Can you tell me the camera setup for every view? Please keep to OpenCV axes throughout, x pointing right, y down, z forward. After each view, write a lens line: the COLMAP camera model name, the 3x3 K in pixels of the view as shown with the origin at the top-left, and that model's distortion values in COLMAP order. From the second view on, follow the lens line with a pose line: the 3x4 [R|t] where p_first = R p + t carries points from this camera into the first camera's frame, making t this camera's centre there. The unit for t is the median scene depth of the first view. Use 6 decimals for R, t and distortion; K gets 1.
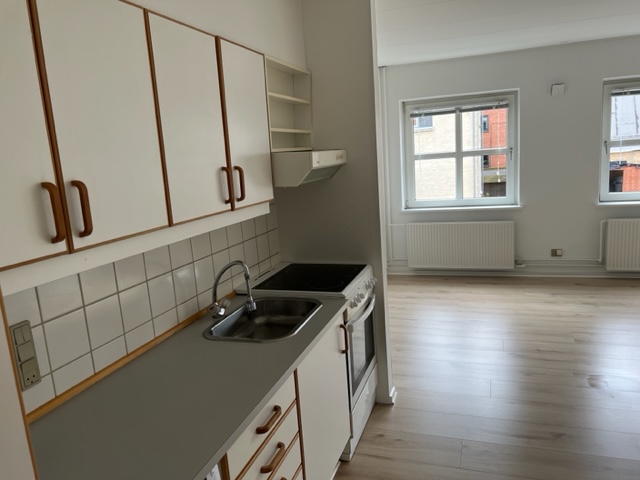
lens RADIAL K [[482.4, 0, 318.7], [0, 482.4, 246.4], [0, 0, 1]] dist [0.070351, -0.095202]
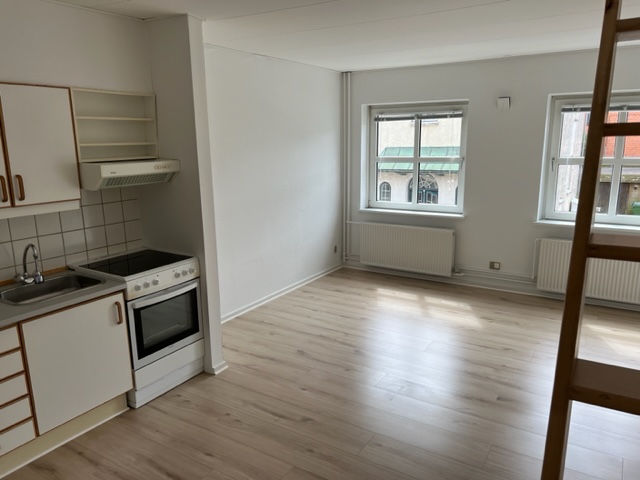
lens RADIAL K [[482.4, 0, 318.7], [0, 482.4, 246.4], [0, 0, 1]] dist [0.070351, -0.095202]
pose [[0.970104, 0.107488, -0.217588, 0.366617], [-0.098168, 0.993745, 0.053231, -0.046092], [0.221949, -0.030279, 0.974588, -0.058679]]
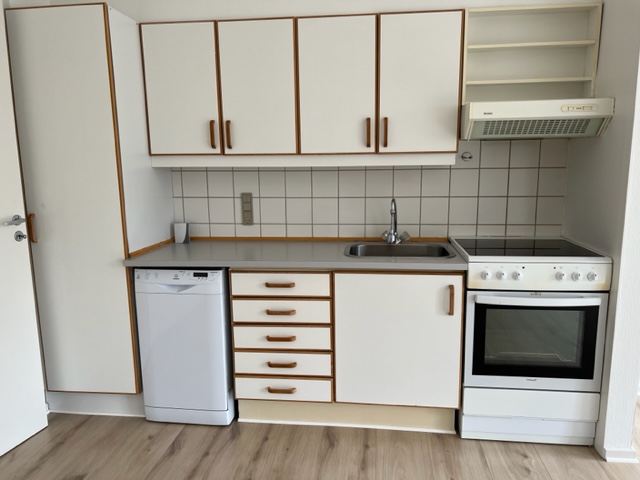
lens RADIAL K [[482.4, 0, 318.7], [0, 482.4, 246.4], [0, 0, 1]] dist [0.070351, -0.095202]
pose [[0.197973, 0.227078, -0.953542, 0.396303], [-0.188535, 0.963453, 0.190295, -0.019999], [0.961905, 0.142103, 0.233550, 0.225403]]
